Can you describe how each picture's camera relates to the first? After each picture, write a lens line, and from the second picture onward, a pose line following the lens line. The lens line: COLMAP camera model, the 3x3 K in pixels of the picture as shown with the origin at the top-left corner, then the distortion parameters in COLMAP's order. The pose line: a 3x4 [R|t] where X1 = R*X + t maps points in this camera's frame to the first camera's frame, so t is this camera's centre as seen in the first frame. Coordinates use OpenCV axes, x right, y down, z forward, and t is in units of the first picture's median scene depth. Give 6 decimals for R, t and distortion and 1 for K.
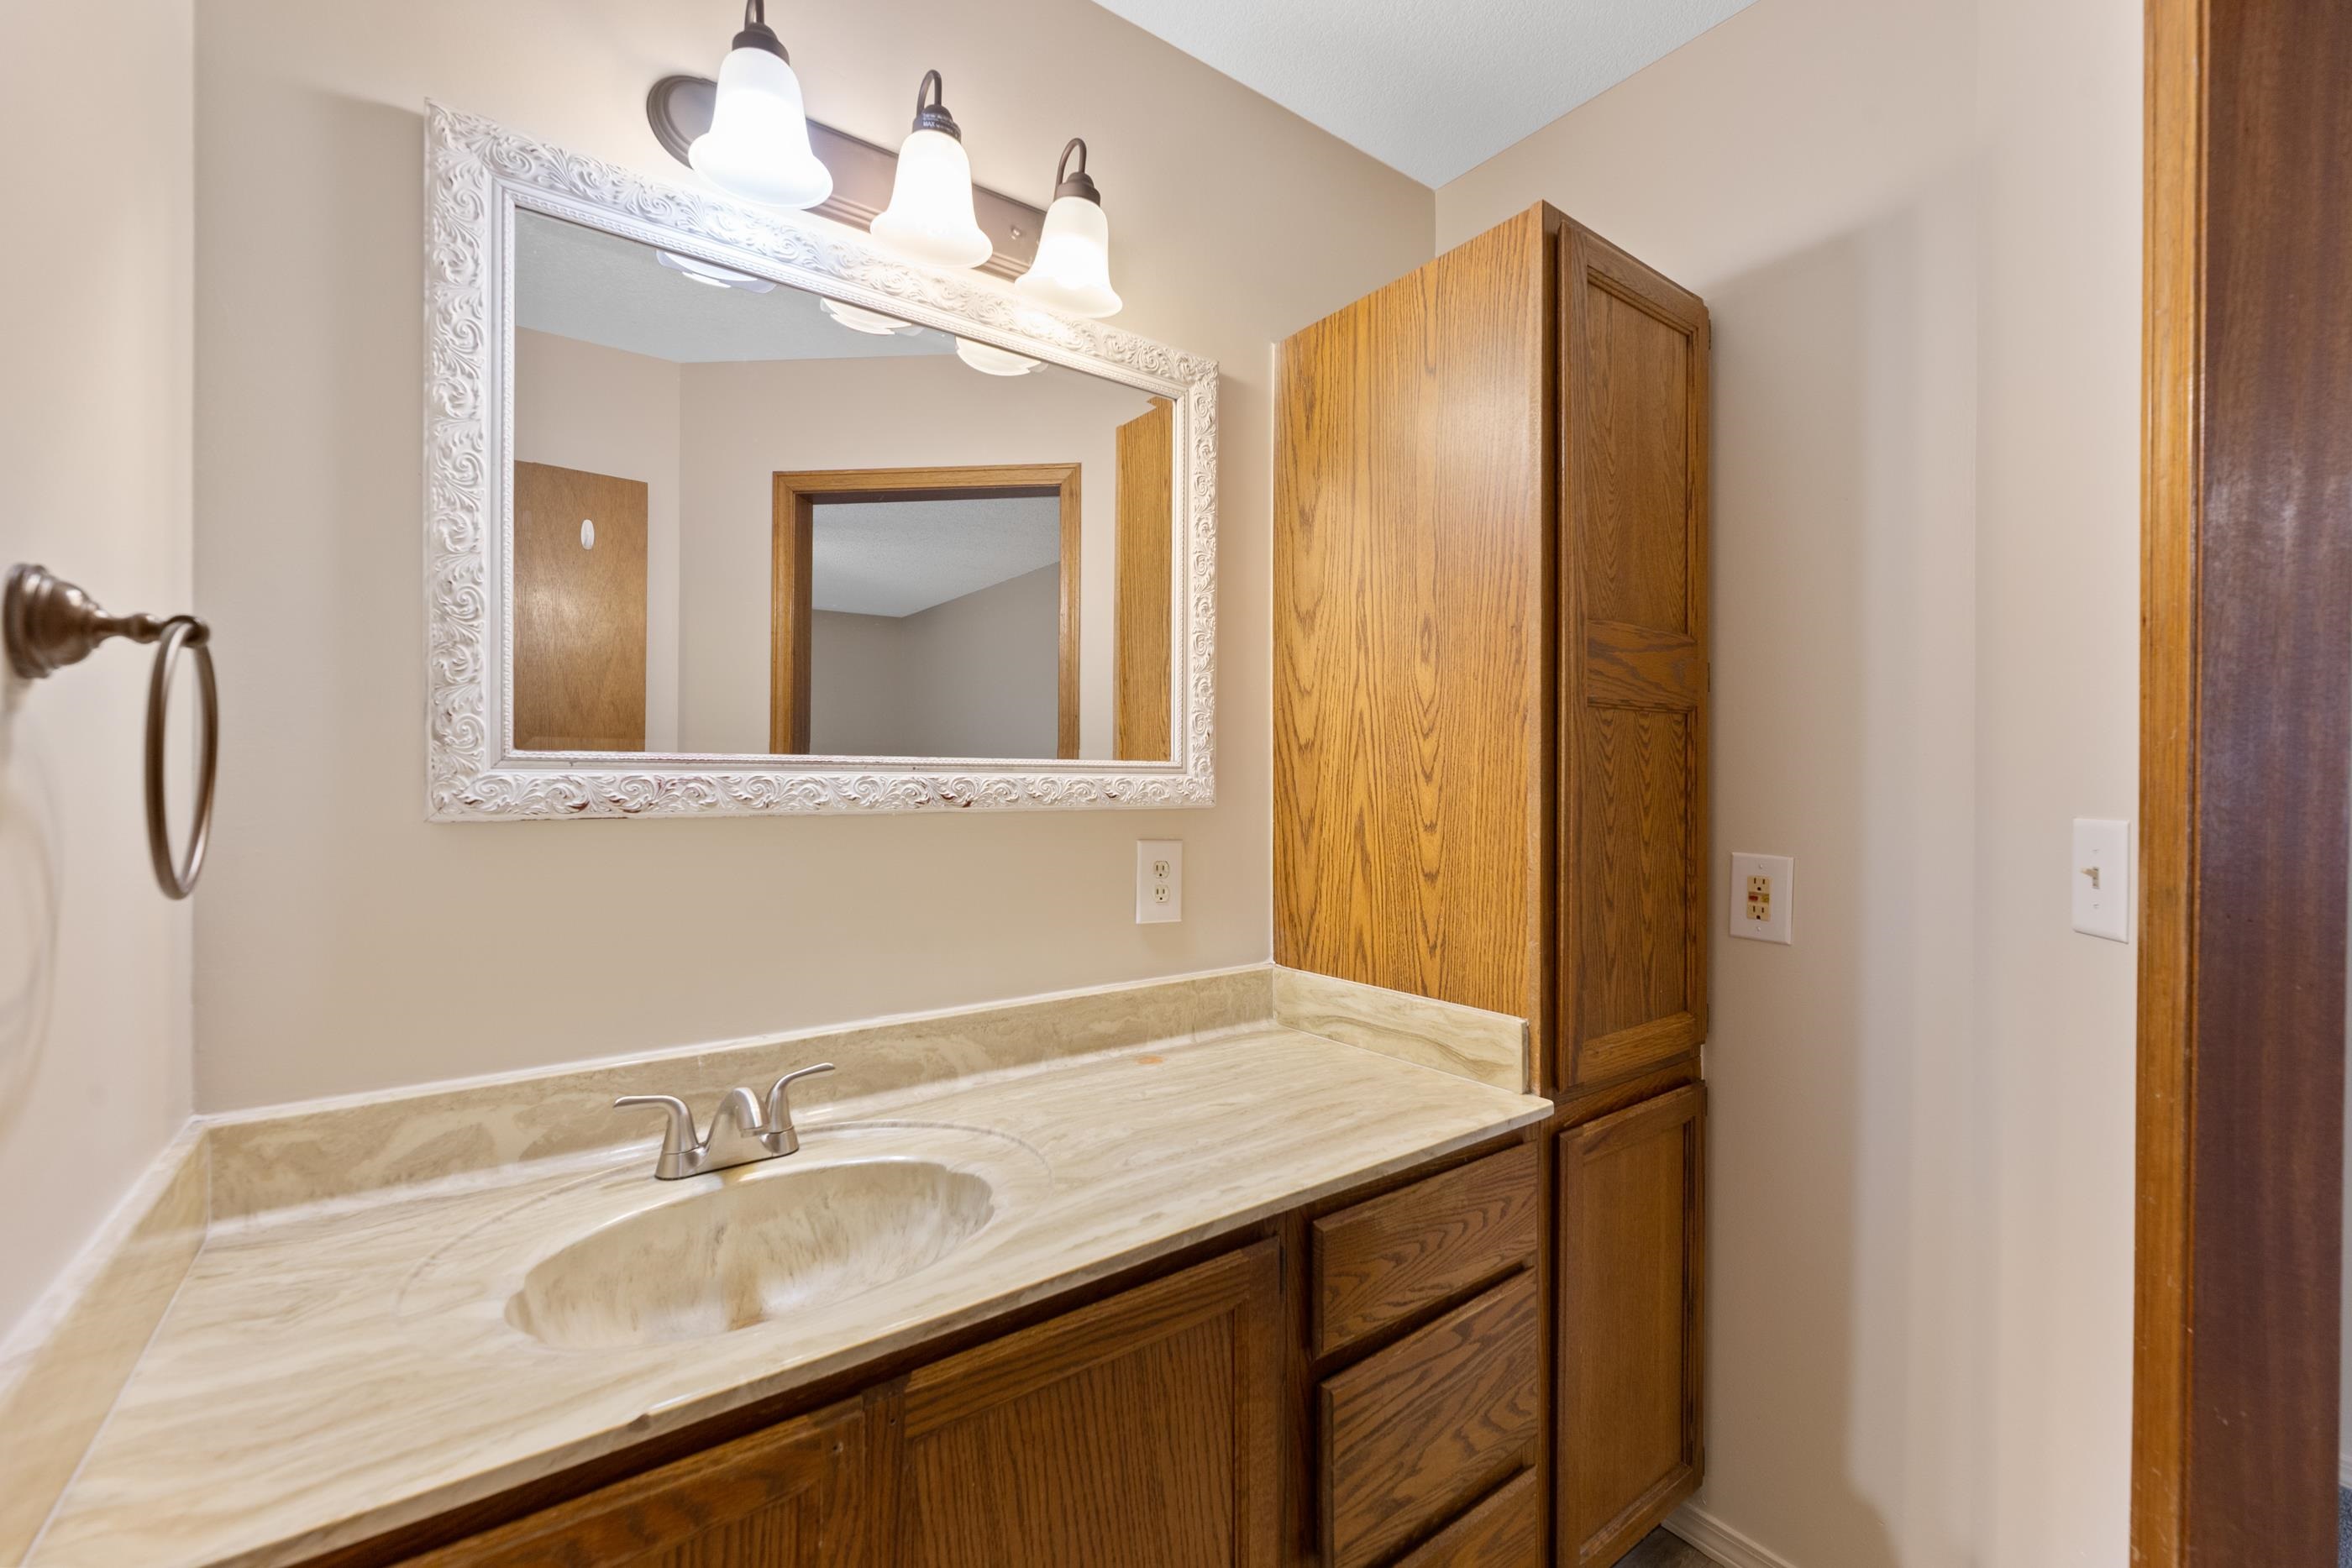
lens RADIAL K [[981.5, 0, 1176.0], [0, 981.5, 784.0], [0, 0, 1]] dist [0.000431, -0.000400]
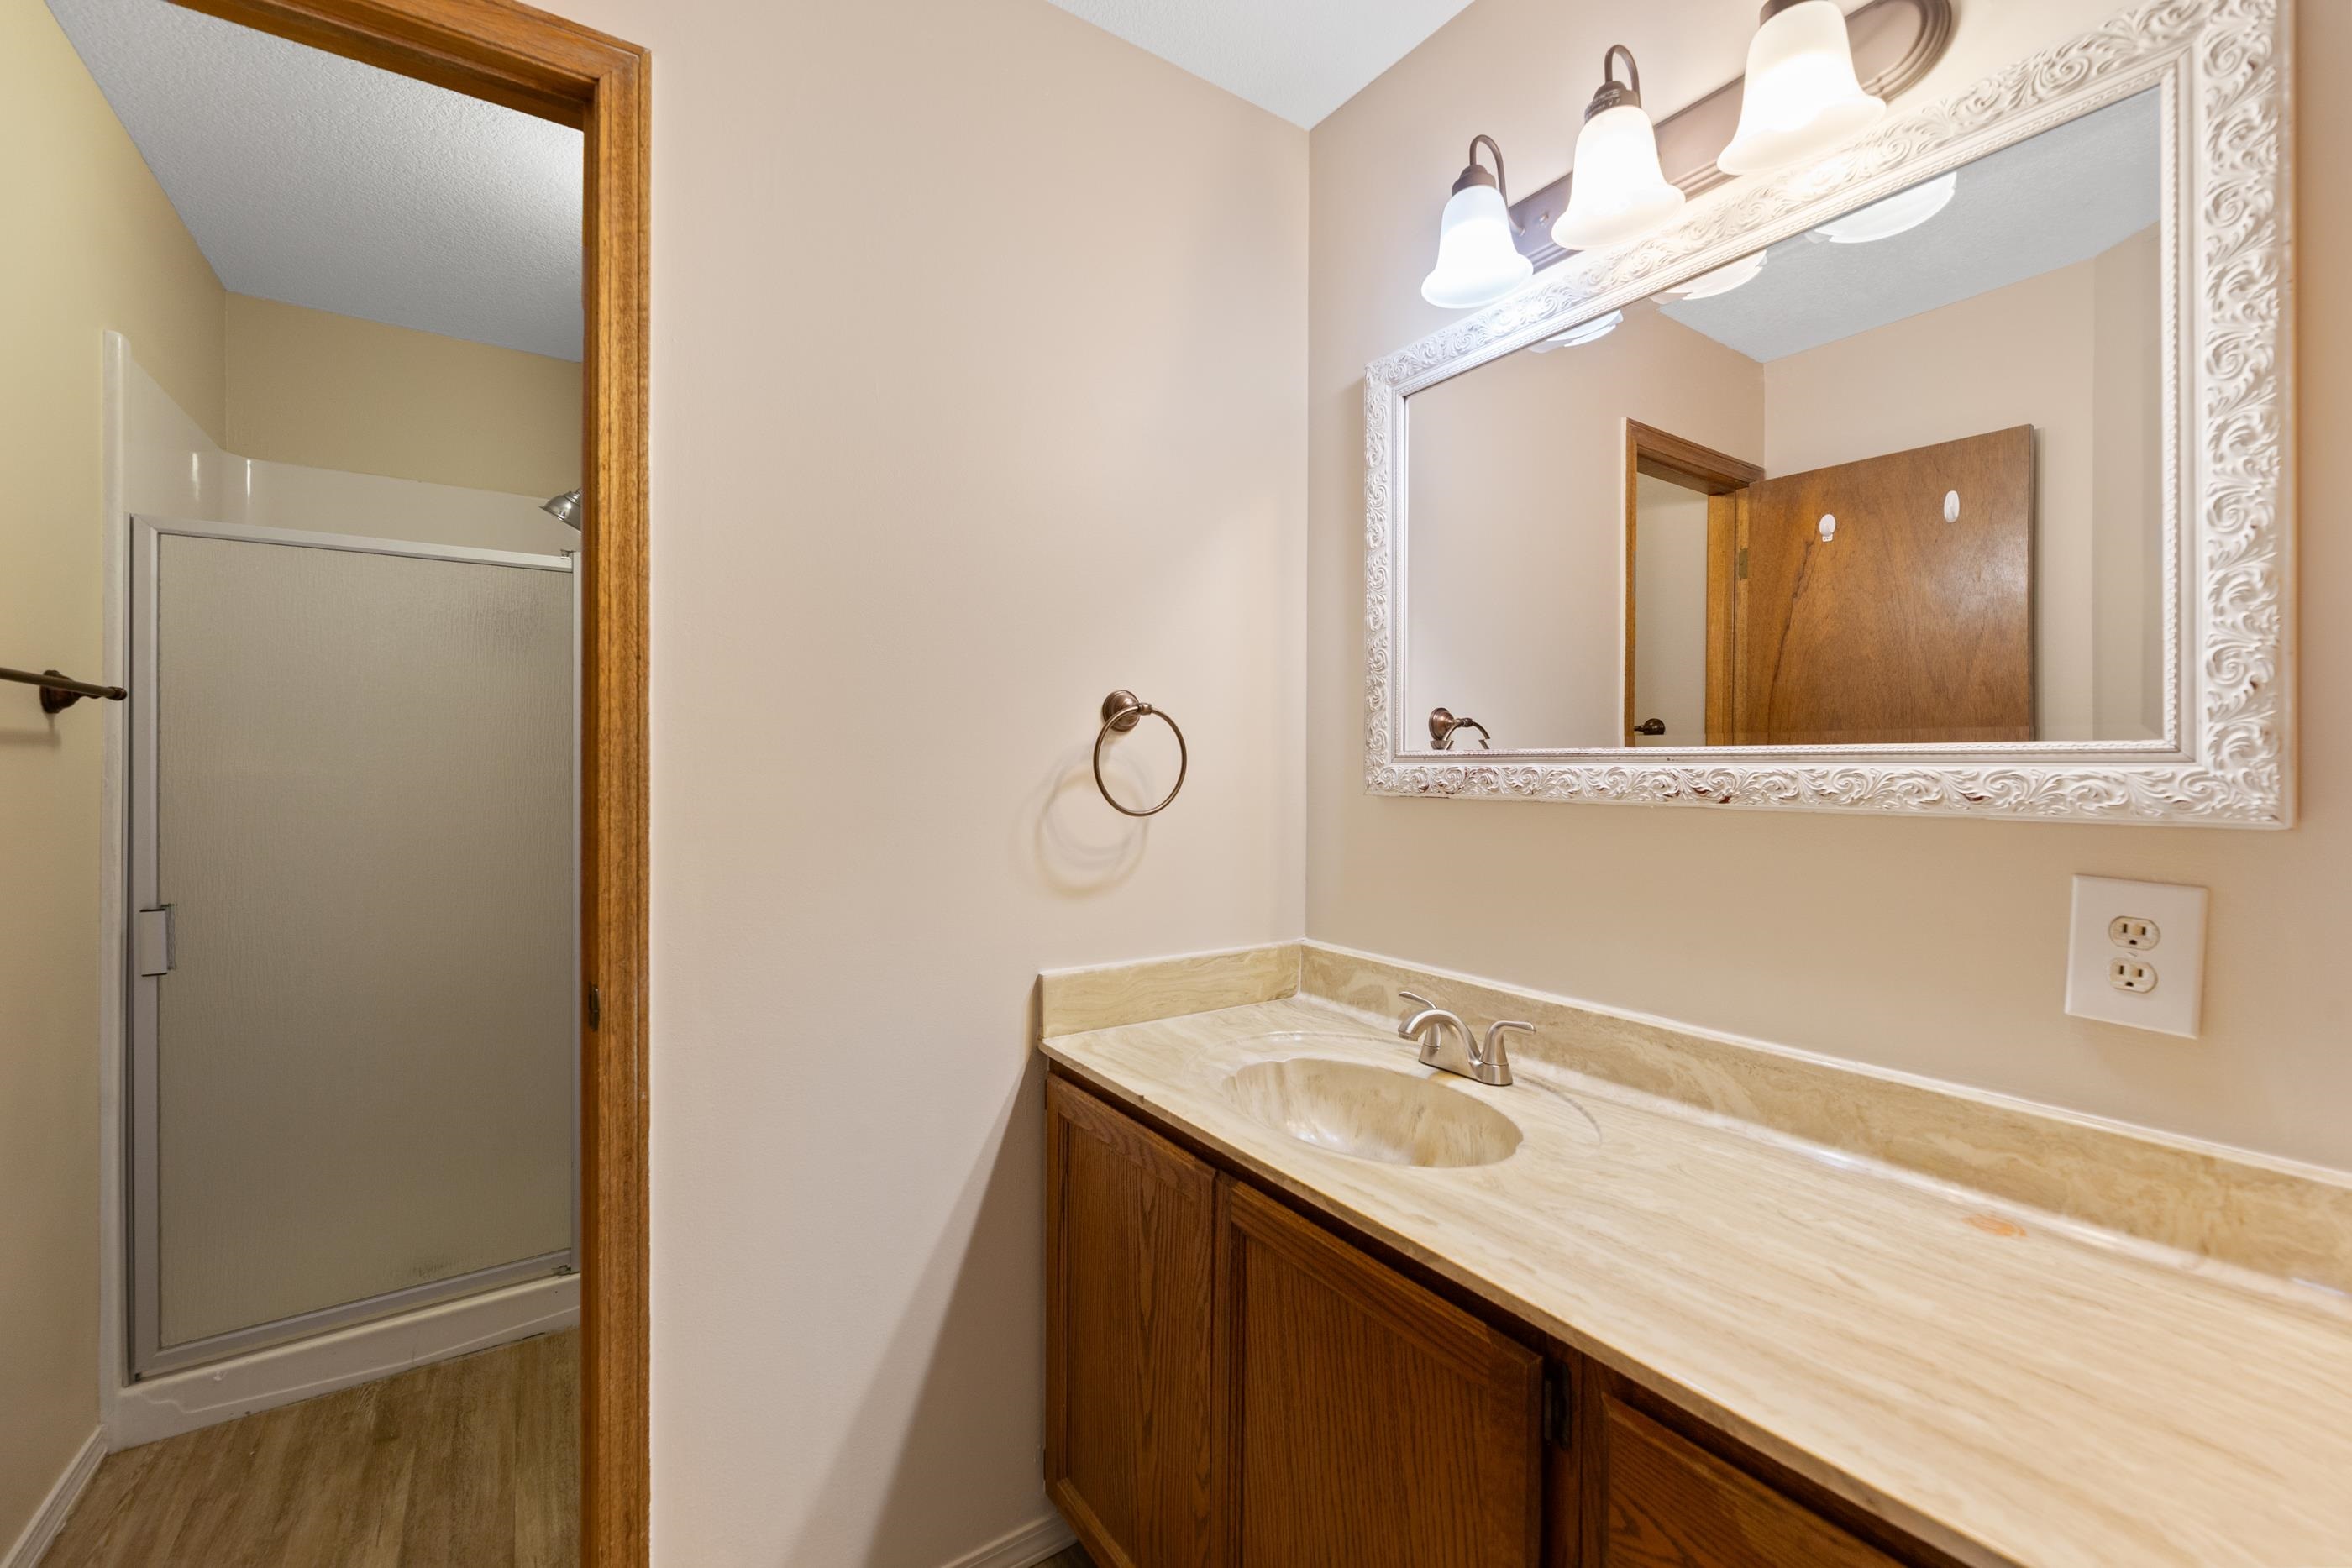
lens RADIAL K [[951.9, 0, 1161.5], [0, 951.9, 763.1], [0, 0, 1]] dist [0.000288, 0.000073]
pose [[-0.050086, -0.007882, -0.998714, 0.723526], [-0.010828, 0.999914, -0.007348, -0.000069], [0.998686, 0.010446, -0.050167, 0.607507]]
